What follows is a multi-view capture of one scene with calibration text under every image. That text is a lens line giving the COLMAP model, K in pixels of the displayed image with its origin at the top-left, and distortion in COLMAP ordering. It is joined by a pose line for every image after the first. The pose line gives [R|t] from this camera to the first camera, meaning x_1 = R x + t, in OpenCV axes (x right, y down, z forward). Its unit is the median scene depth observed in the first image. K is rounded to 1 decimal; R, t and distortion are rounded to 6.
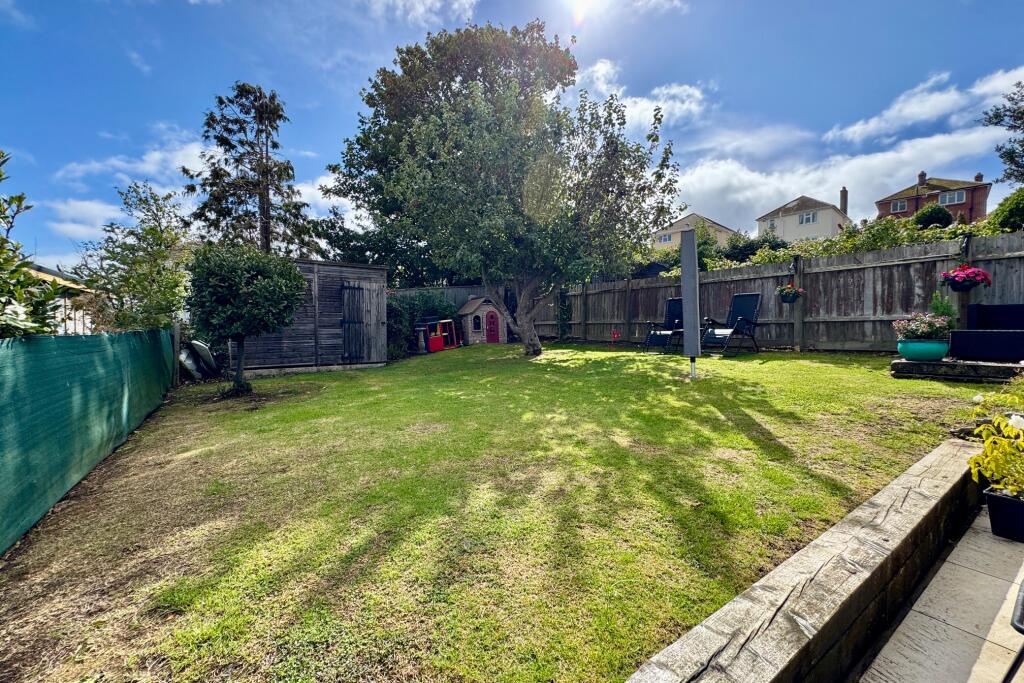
lens RADIAL K [[406.0, 0, 511.4], [0, 406.0, 322.6], [0, 0, 1]] dist [0.016382, 0.000079]
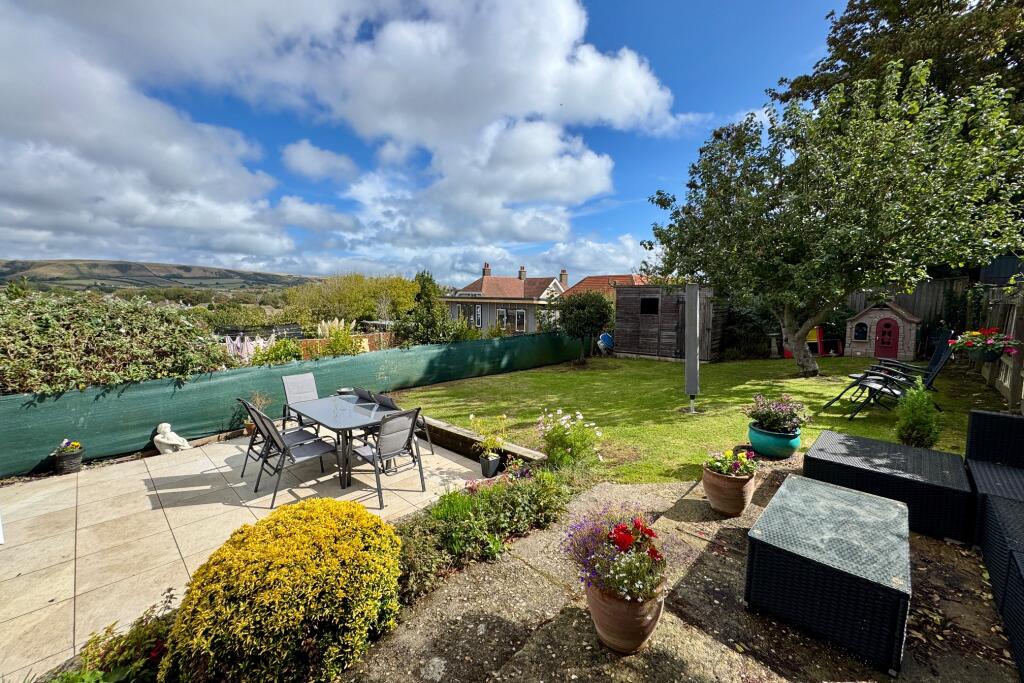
lens RADIAL K [[406.0, 0, 511.4], [0, 406.0, 322.6], [0, 0, 1]] dist [0.016382, 0.000079]
pose [[0.203198, 0.057884, -0.977425, 0.592258], [0.013394, 0.997993, 0.061886, -0.079420], [0.979046, -0.025667, 0.202015, 0.115867]]
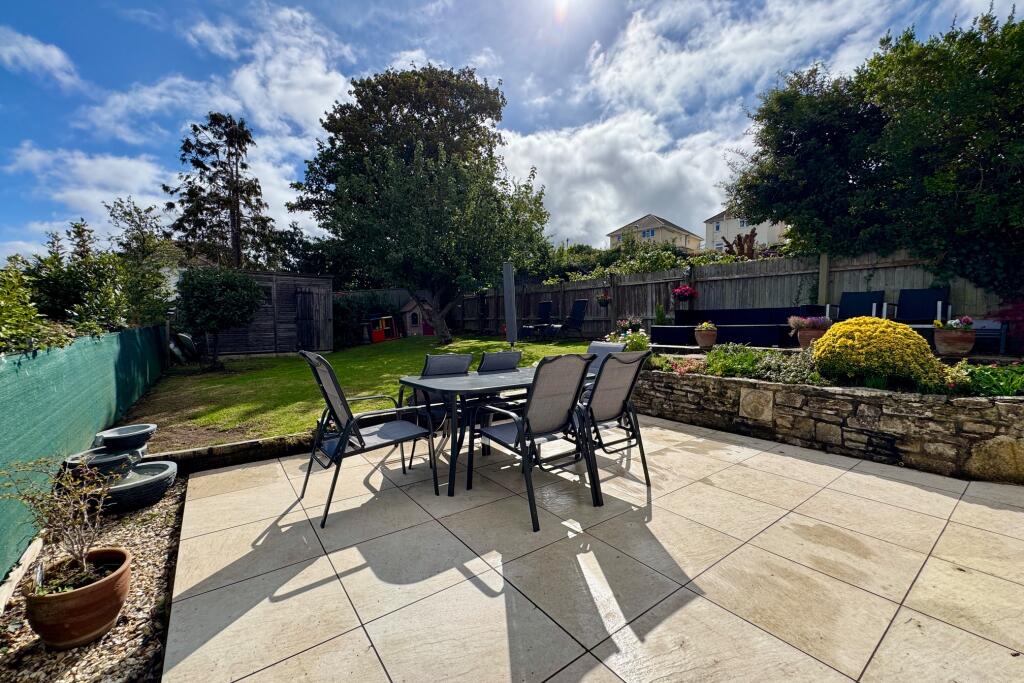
lens RADIAL K [[406.0, 0, 511.4], [0, 406.0, 322.6], [0, 0, 1]] dist [0.016382, 0.000079]
pose [[0.999159, -0.001333, 0.040972, 0.154394], [0.000654, 0.999862, 0.016576, -0.007951], [-0.040989, -0.016535, 0.999023, -0.233828]]
